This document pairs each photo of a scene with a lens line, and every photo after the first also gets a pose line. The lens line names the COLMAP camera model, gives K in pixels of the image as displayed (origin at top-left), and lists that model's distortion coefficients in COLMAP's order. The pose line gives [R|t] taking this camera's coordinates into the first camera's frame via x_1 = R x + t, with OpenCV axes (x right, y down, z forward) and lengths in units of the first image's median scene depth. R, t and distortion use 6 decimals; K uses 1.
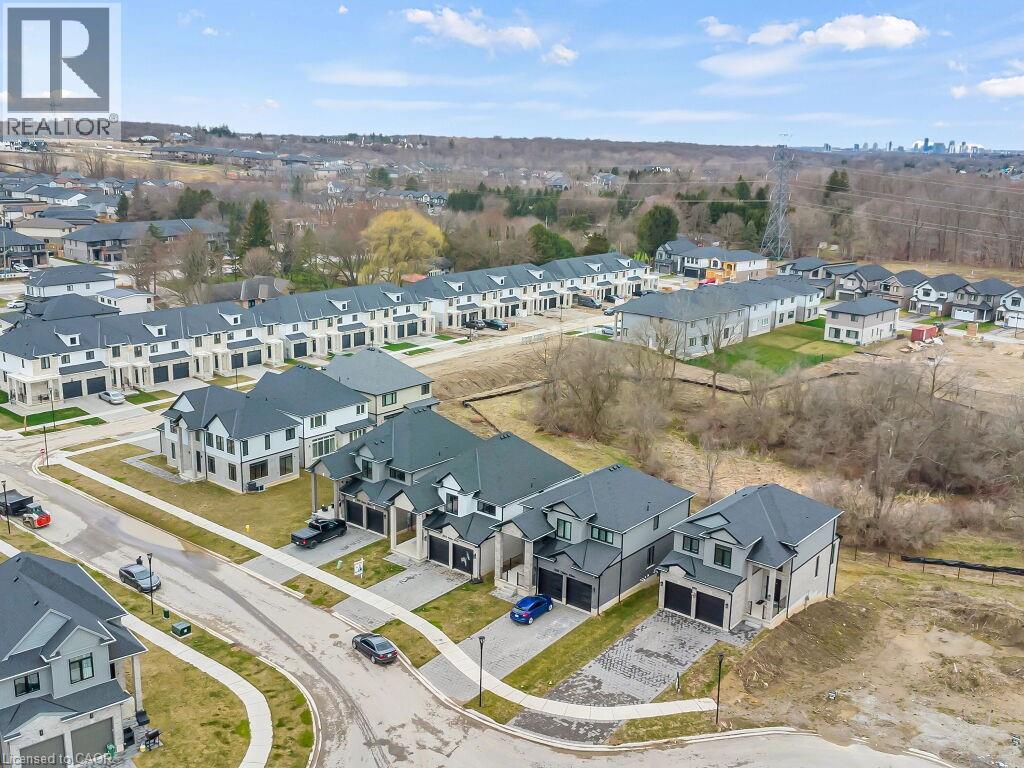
lens RADIAL K [[984.2, 0, 511.4], [0, 984.2, 383.8], [0, 0, 1]] dist [0.016295, 0.000000]
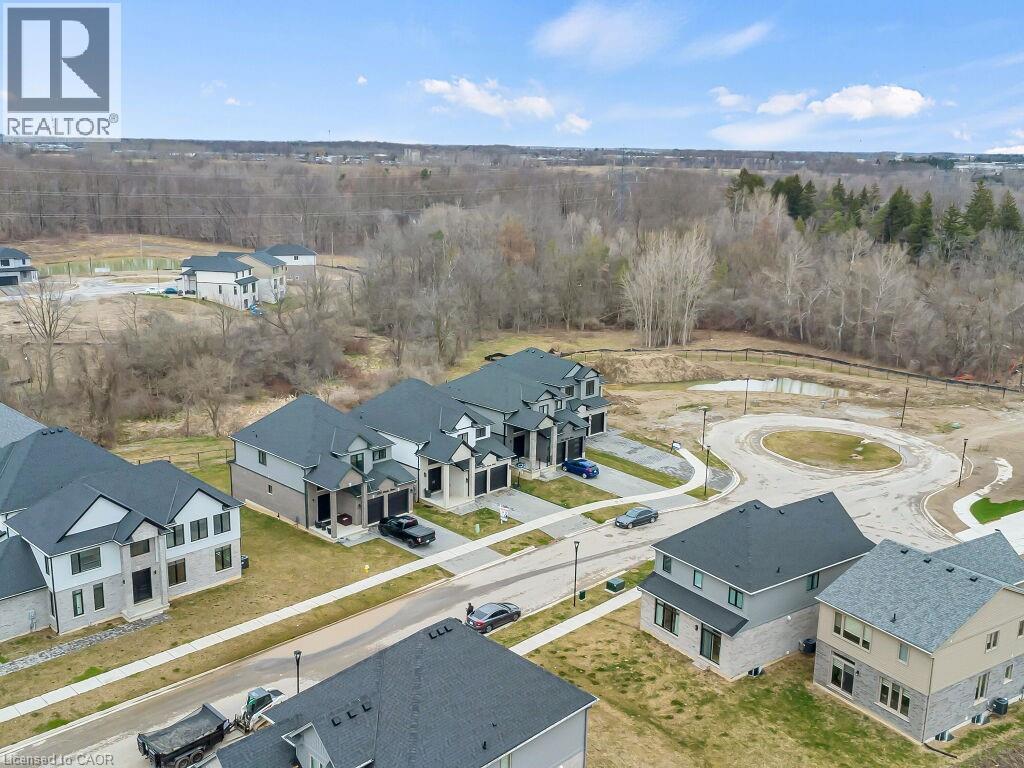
lens RADIAL K [[984.2, 0, 509.3], [0, 984.2, 383.6], [0, 0, 1]] dist [0.016295, 0.000000]
pose [[0.096831, -0.253663, 0.962434, -1.140150], [0.219013, 0.948707, 0.228010, -0.185959], [-0.970905, 0.188708, 0.147419, 0.816458]]
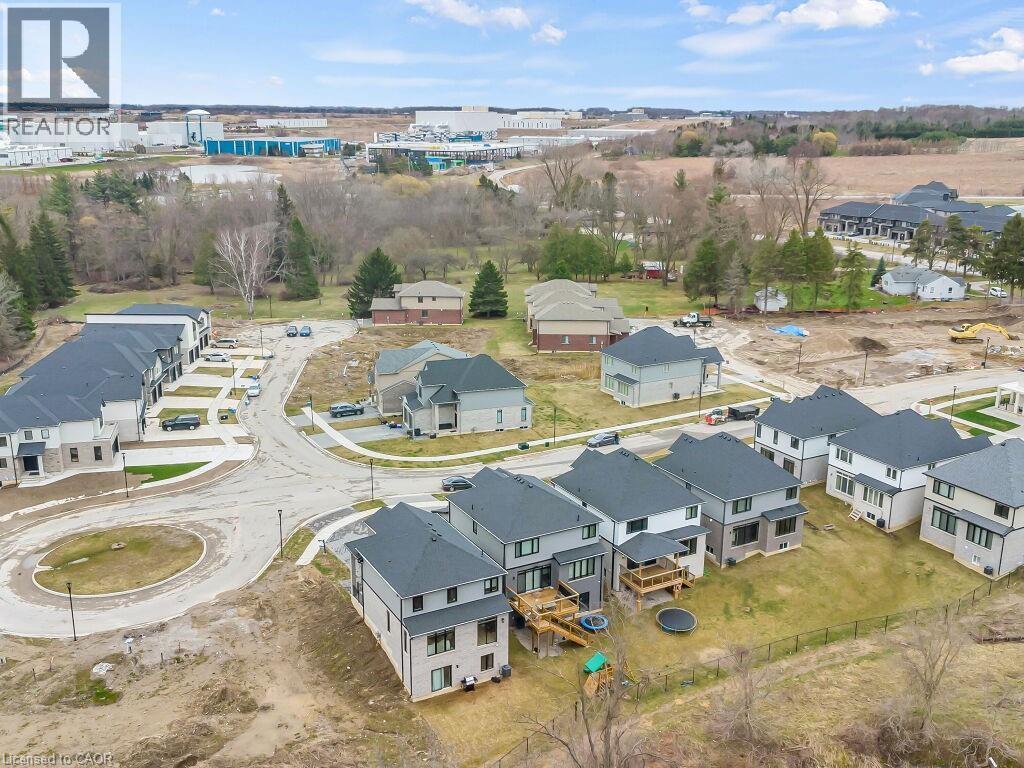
lens RADIAL K [[984.2, 0, 514.1], [0, 984.2, 383.3], [0, 0, 1]] dist [0.016295, 0.000000]
pose [[-0.372147, 0.225440, -0.900380, 1.051055], [-0.234547, 0.915731, 0.326227, -0.359158], [0.898050, 0.332585, -0.287910, 1.281941]]
